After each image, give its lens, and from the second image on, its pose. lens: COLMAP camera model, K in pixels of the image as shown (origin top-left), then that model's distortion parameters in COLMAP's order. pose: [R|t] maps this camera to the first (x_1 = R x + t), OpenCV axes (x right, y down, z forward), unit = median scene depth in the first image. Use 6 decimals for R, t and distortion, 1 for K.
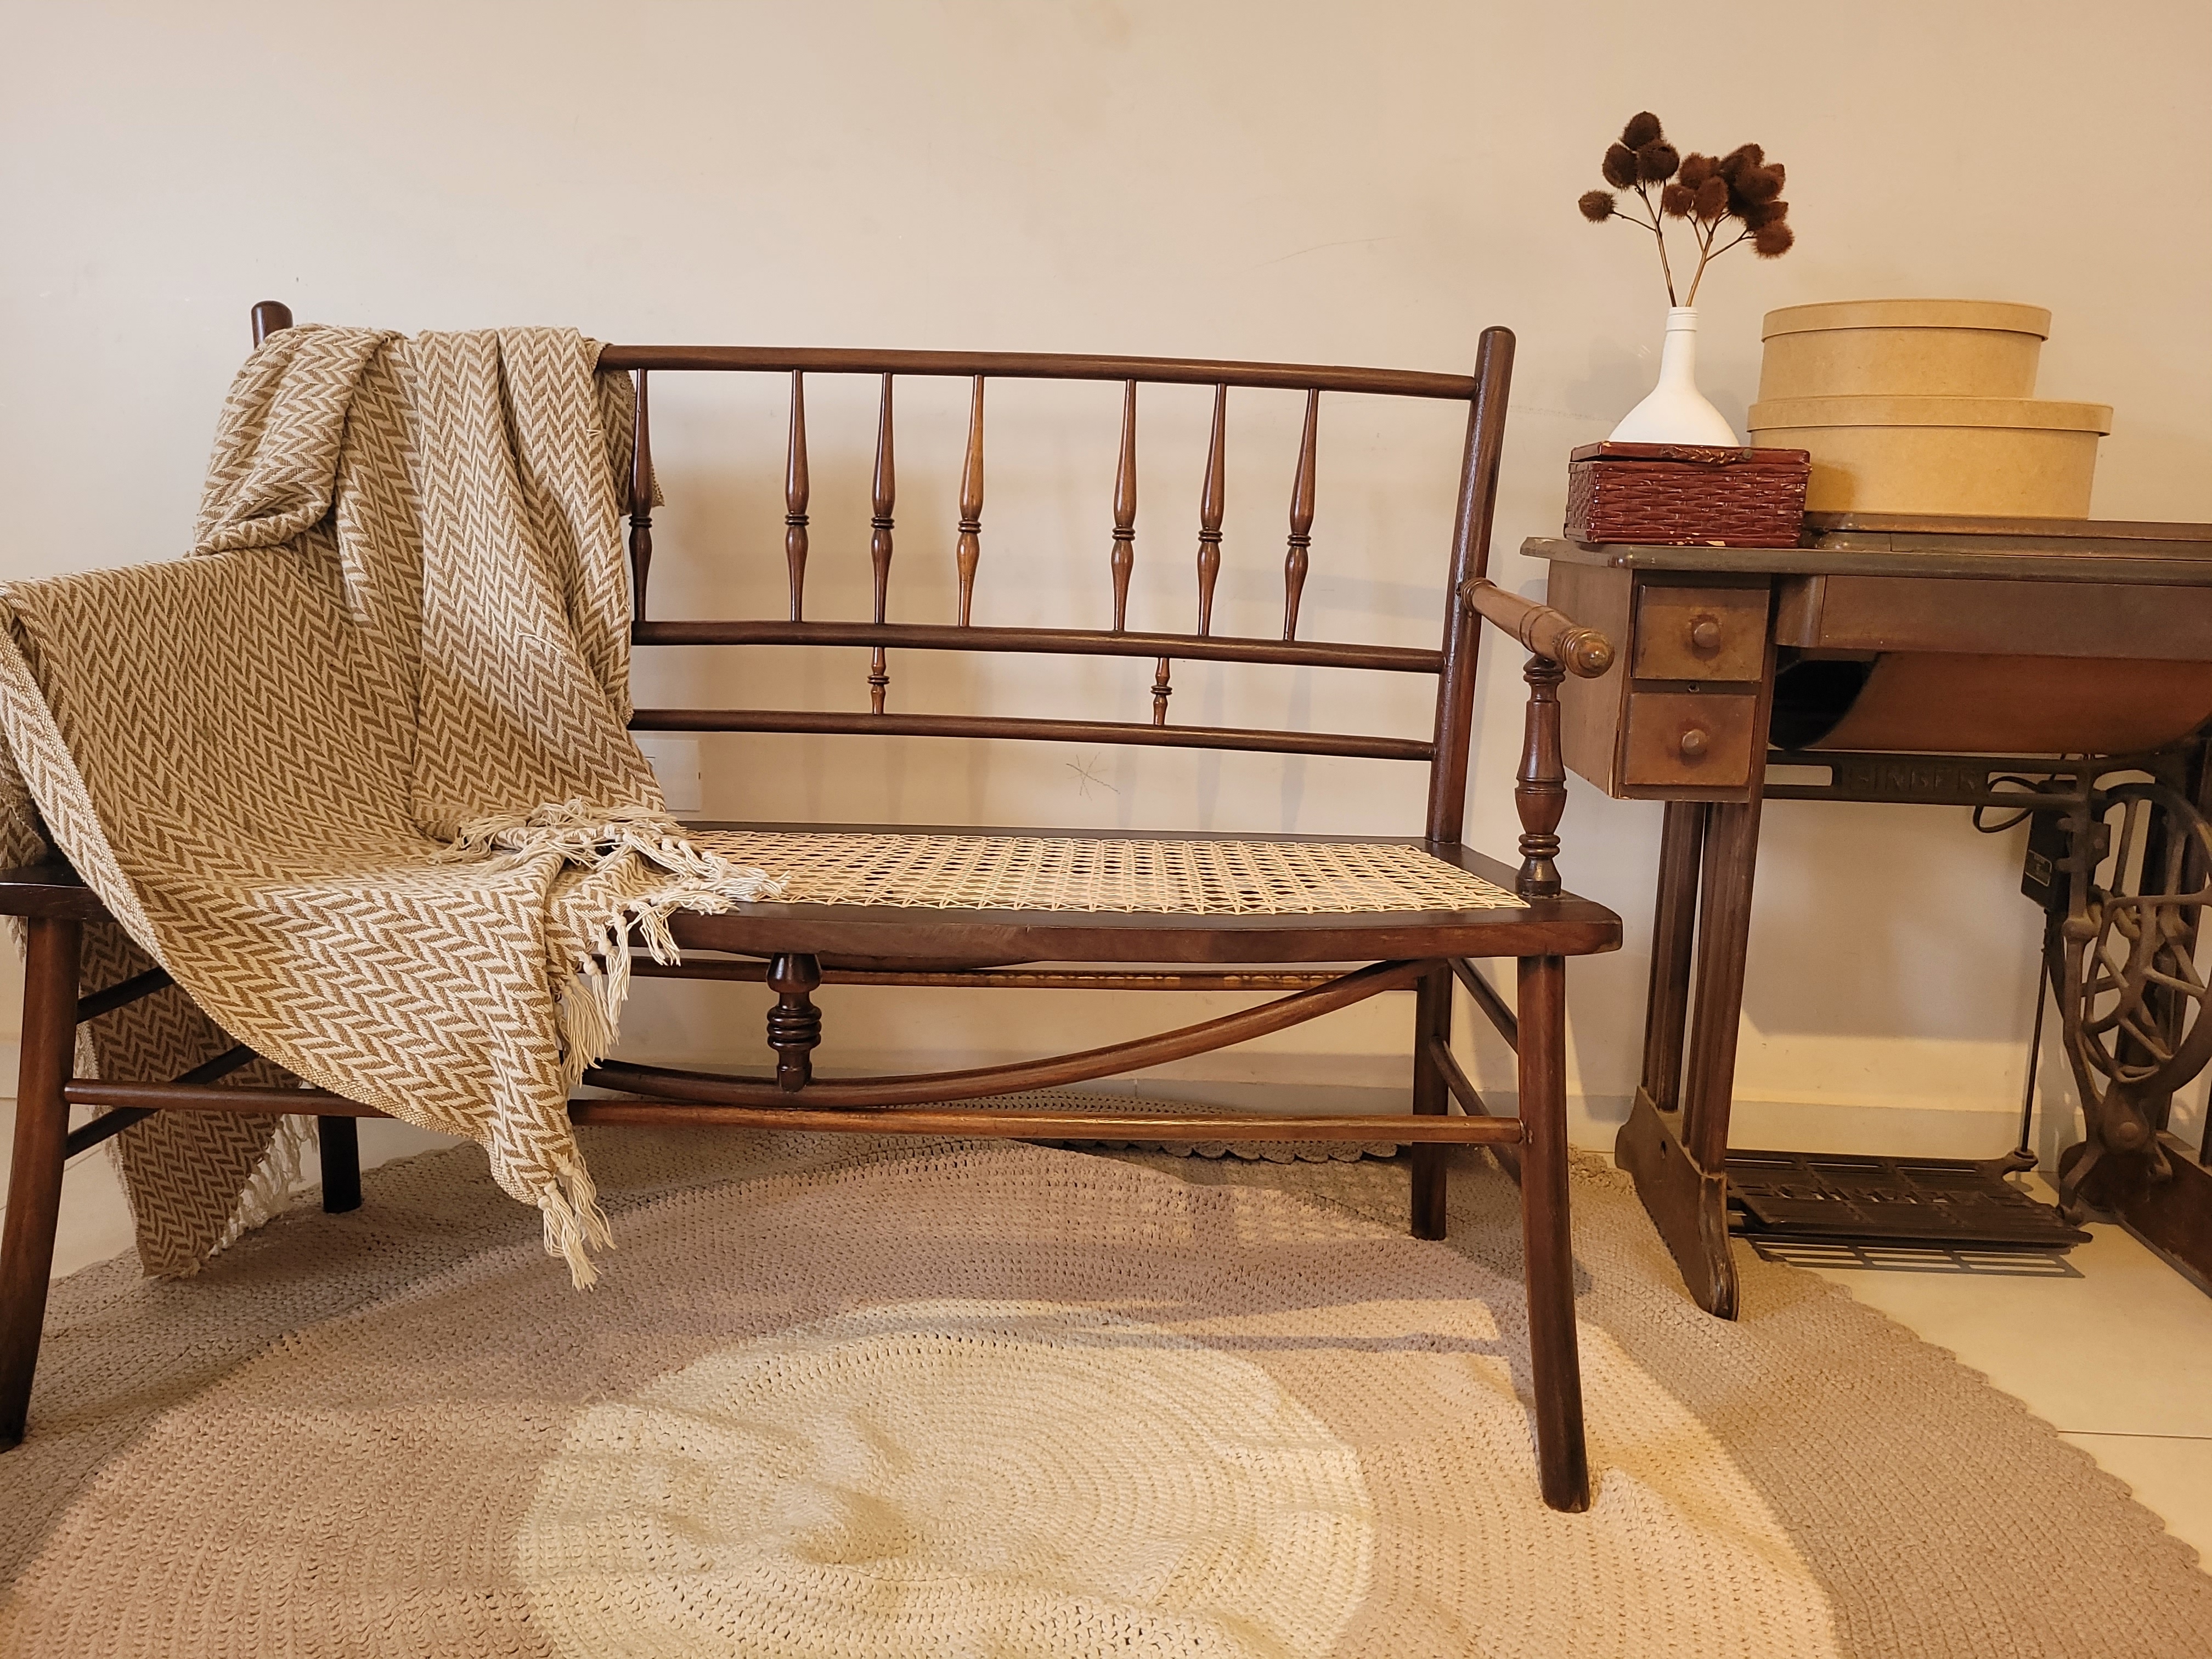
lens RADIAL K [[1666.8, 0, 1108.2], [0, 1666.8, 762.8], [0, 0, 1]] dist [0.047508, -0.048915]
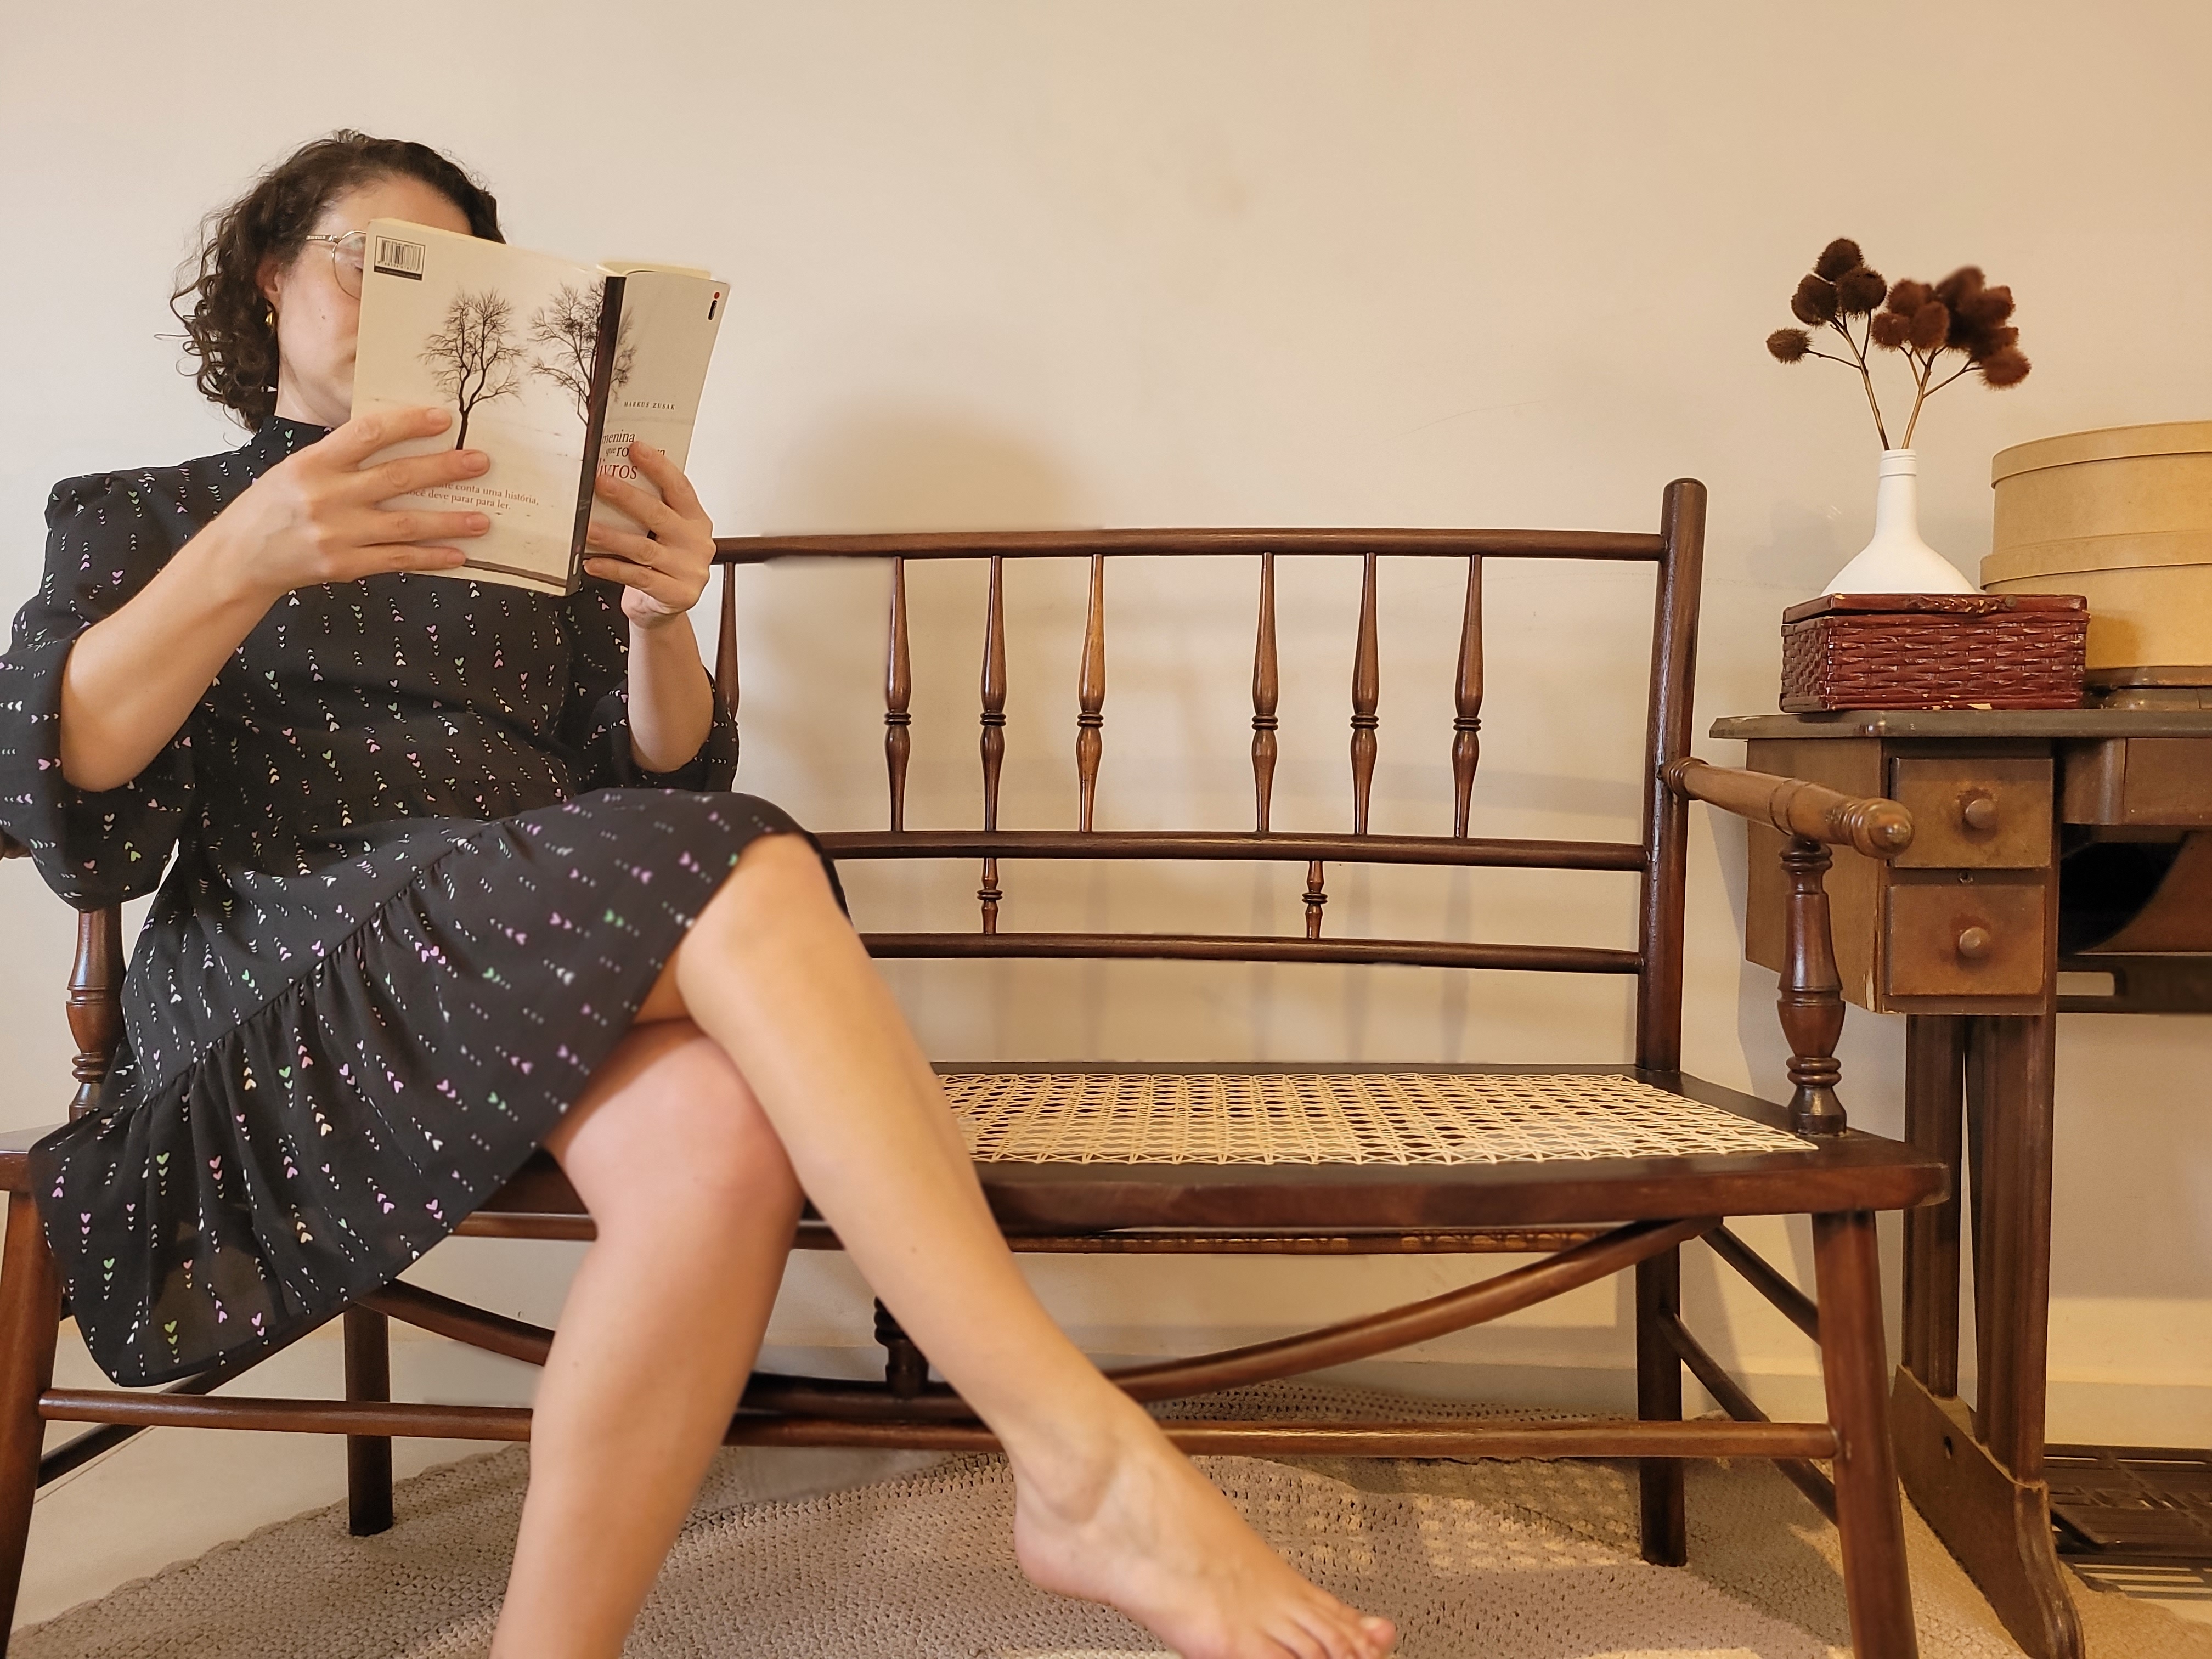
lens RADIAL K [[1666.8, 0, 1108.2], [0, 1666.8, 762.8], [0, 0, 1]] dist [0.047508, -0.048915]
pose [[0.998956, -0.026118, -0.037482, -0.042156], [0.020552, 0.989672, -0.141870, 0.008115], [0.040800, 0.140951, 0.989175, 0.126258]]
